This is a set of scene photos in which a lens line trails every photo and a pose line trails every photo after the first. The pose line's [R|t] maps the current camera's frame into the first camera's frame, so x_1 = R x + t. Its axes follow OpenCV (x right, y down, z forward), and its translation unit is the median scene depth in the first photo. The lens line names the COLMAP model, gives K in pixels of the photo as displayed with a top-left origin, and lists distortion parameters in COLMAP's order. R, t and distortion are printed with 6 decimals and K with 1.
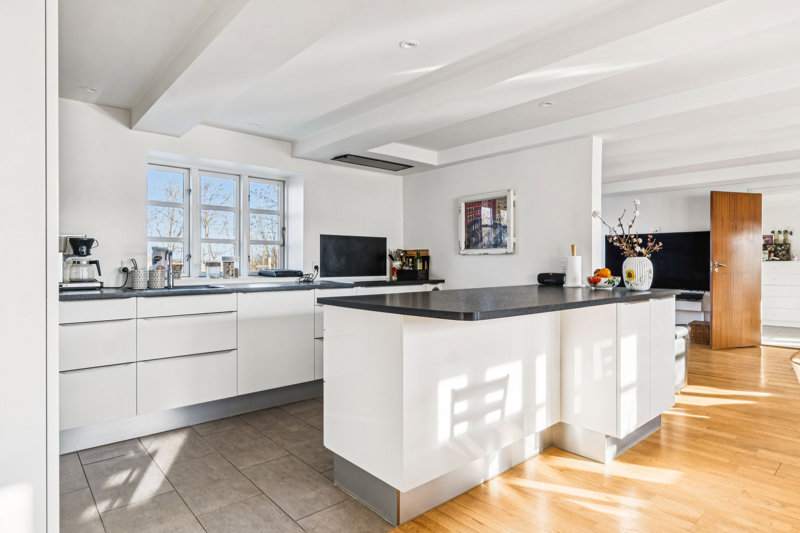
lens RADIAL K [[443.5, 0, 407.0], [0, 443.5, 263.0], [0, 0, 1]] dist [0.004997, -0.002215]
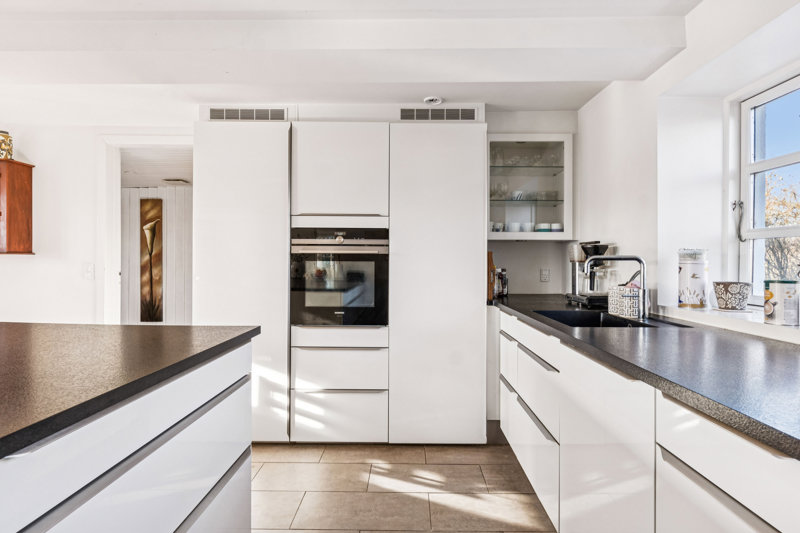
lens RADIAL K [[430.4, 0, 403.6], [0, 430.4, 264.6], [0, 0, 1]] dist [0.002508, 0.000133]
pose [[-0.666555, -0.003534, -0.745448, 0.048344], [-0.011986, 0.999910, 0.005977, -0.009718], [0.745360, 0.012918, -0.666537, 0.452348]]
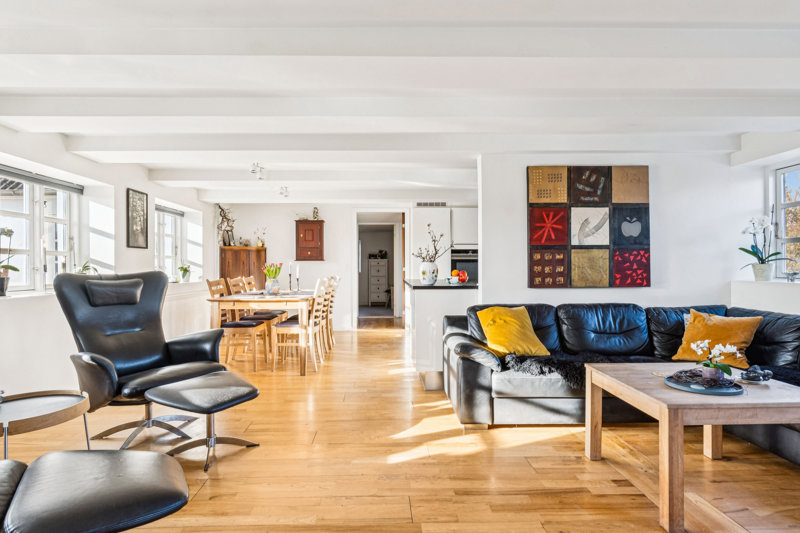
lens RADIAL K [[443.5, 0, 393.6], [0, 443.5, 265.0], [0, 0, 1]] dist [0.004997, -0.002215]
pose [[-0.640230, -0.006745, -0.768154, 0.604512], [-0.004763, 0.999977, -0.004811, 0.000027], [0.768168, 0.000579, -0.640248, 0.639446]]
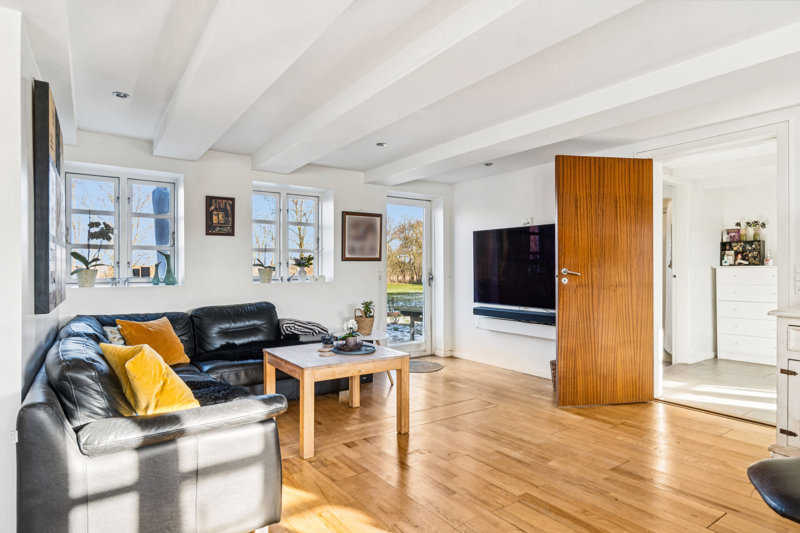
lens RADIAL K [[443.5, 0, 406.5], [0, 443.5, 270.9], [0, 0, 1]] dist [0.004997, -0.002215]
pose [[0.992877, -0.010179, -0.118707, 0.393642], [0.009713, 0.999943, -0.004504, 0.001311], [0.118746, 0.003319, 0.992919, 0.251592]]
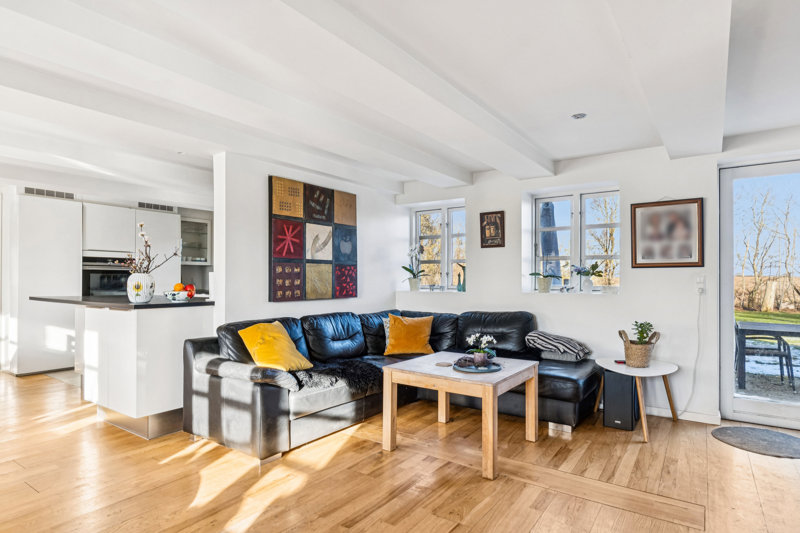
lens RADIAL K [[443.5, 0, 397.2], [0, 443.5, 273.3], [0, 0, 1]] dist [0.004997, -0.002215]
pose [[0.226251, -0.017817, -0.973906, 0.621225], [-0.006336, 0.999785, -0.019763, 0.000560], [0.974048, 0.010642, 0.226089, 0.478247]]
